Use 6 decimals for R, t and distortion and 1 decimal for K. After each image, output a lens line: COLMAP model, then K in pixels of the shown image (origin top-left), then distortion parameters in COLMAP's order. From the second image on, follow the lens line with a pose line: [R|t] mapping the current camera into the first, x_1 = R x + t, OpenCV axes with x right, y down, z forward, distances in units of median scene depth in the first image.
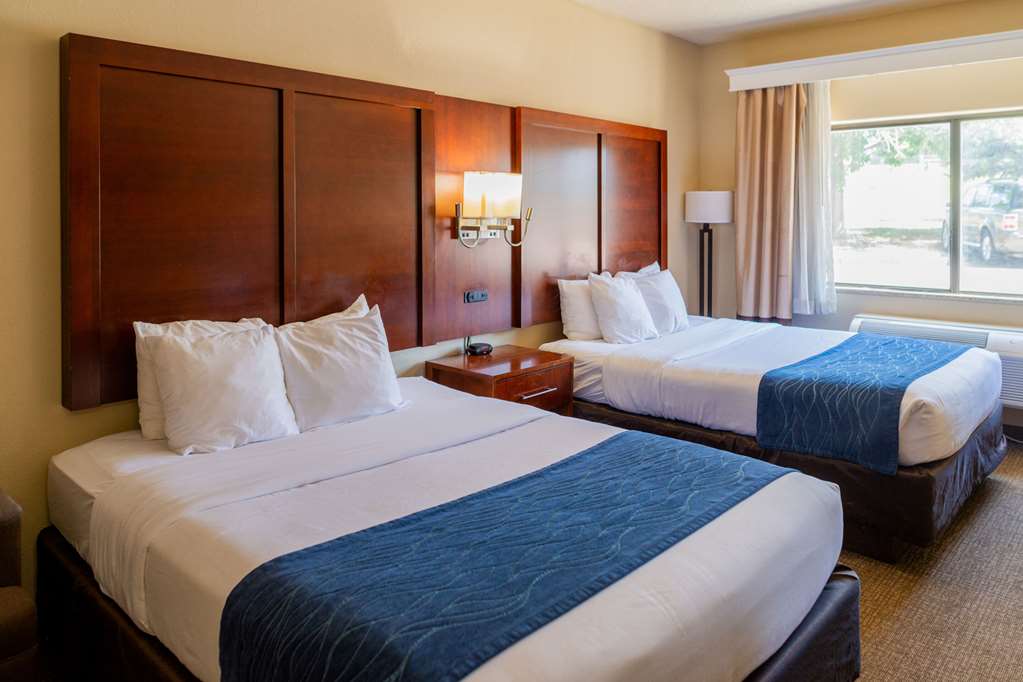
lens RADIAL K [[714.6, 0, 522.8], [0, 714.6, 352.4], [0, 0, 1]] dist [-0.000297, 0.002728]
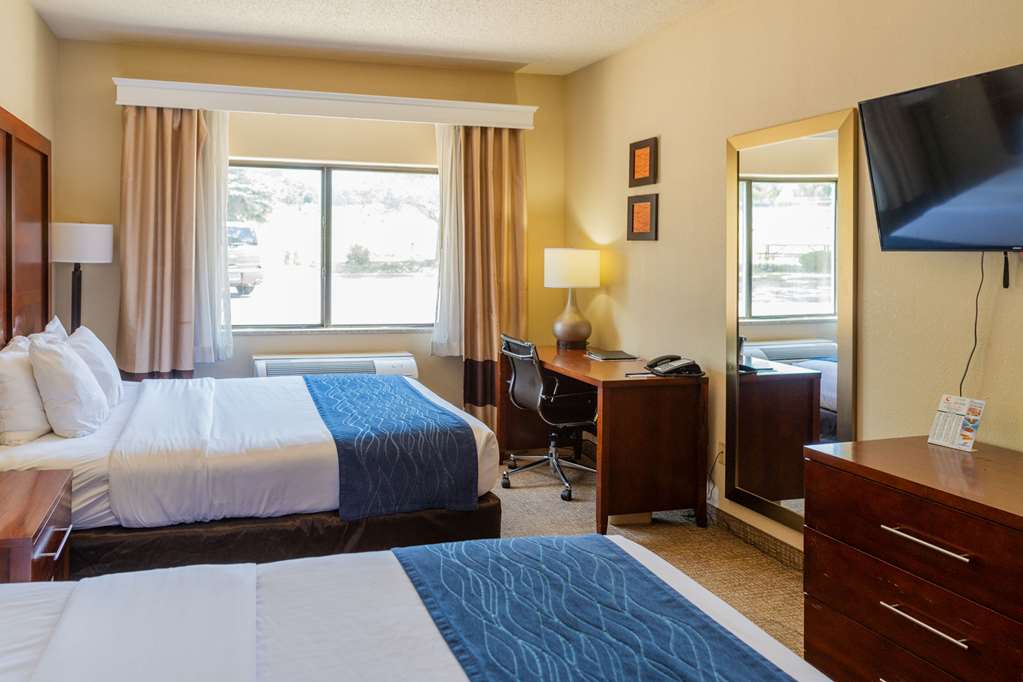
lens RADIAL K [[714.6, 0, 522.8], [0, 714.6, 352.4], [0, 0, 1]] dist [-0.000297, 0.002728]
pose [[0.566261, -0.103426, 0.817711, -0.145956], [0.144638, 0.989170, 0.024952, -0.037883], [-0.811436, 0.104142, 0.575087, 0.184005]]
